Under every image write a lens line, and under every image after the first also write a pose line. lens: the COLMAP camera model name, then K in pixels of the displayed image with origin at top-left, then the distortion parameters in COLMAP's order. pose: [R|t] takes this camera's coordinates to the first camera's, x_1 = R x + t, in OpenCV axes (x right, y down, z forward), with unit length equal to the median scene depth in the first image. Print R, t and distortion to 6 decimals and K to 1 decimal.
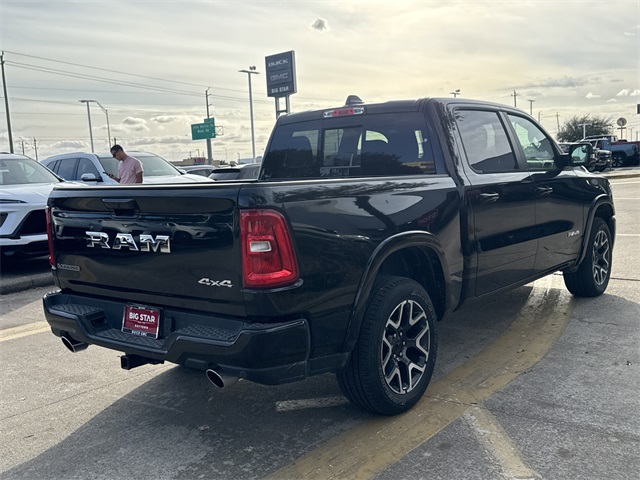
lens RADIAL K [[655.8, 0, 318.4], [0, 655.8, 248.5], [0, 0, 1]] dist [0.163490, -0.332044]
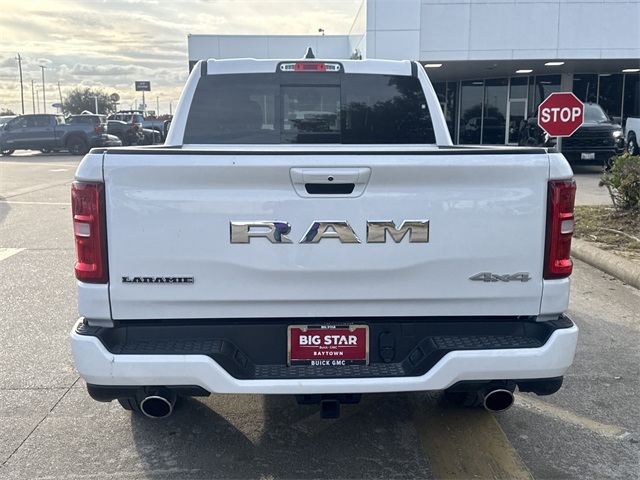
lens RADIAL K [[680.2, 0, 315.7], [0, 680.2, 247.5], [0, 0, 1]] dist [0.190194, -0.403965]
pose [[0.760479, -0.064790, 0.646122, -0.452686], [0.044012, 0.997865, 0.048259, -0.017288], [-0.647869, -0.008263, 0.761707, 0.279613]]
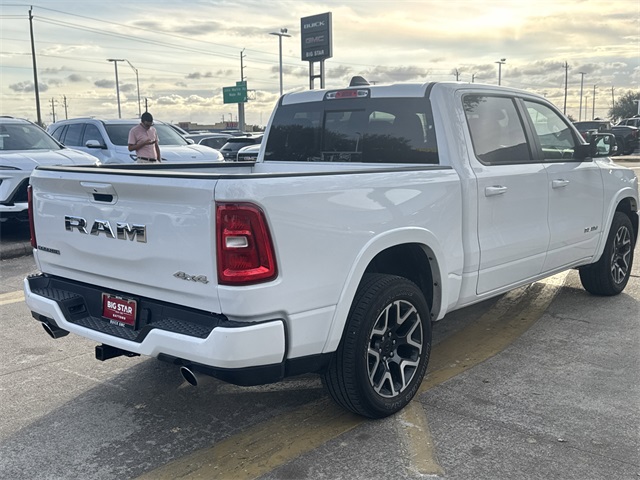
lens RADIAL K [[680.2, 0, 315.7], [0, 680.2, 247.5], [0, 0, 1]] dist [0.190194, -0.403965]
pose [[0.997759, 0.042932, -0.051319, 0.104925], [-0.040856, 0.998330, 0.040836, -0.022080], [0.052987, -0.038648, 0.997847, -0.030352]]
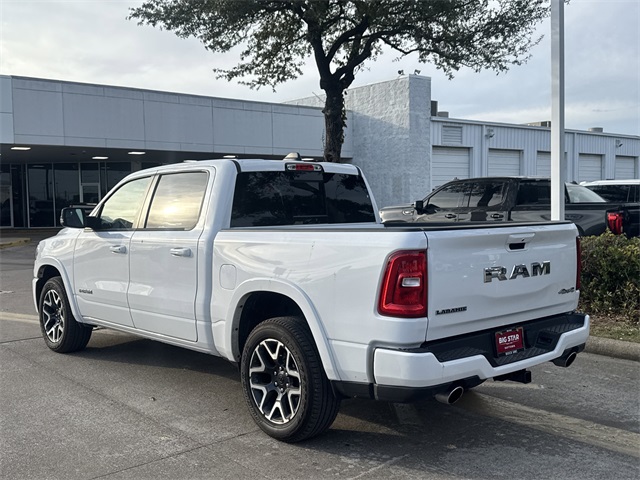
lens RADIAL K [[680.2, 0, 315.7], [0, 680.2, 247.5], [0, 0, 1]] dist [0.190194, -0.403965]
pose [[0.177137, -0.014816, 0.984075, -0.983843], [0.125249, 0.992096, -0.007608, -0.056770], [-0.976184, 0.124602, 0.177593, 0.720018]]
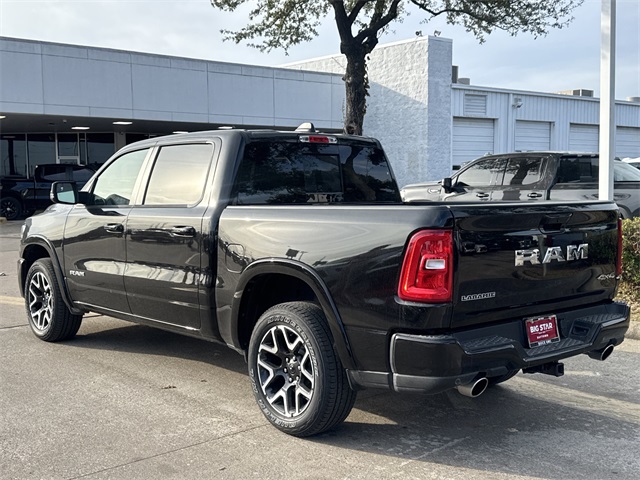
lens RADIAL K [[768.4, 0, 314.0], [0, 768.4, 249.2], [0, 0, 1]] dist [0.194388, -0.425833]
pose [[0.174797, -0.036817, 0.983916, -1.073371], [0.118918, 0.992775, 0.016022, -0.057142], [-0.977397, 0.114205, 0.177912, 0.779439]]
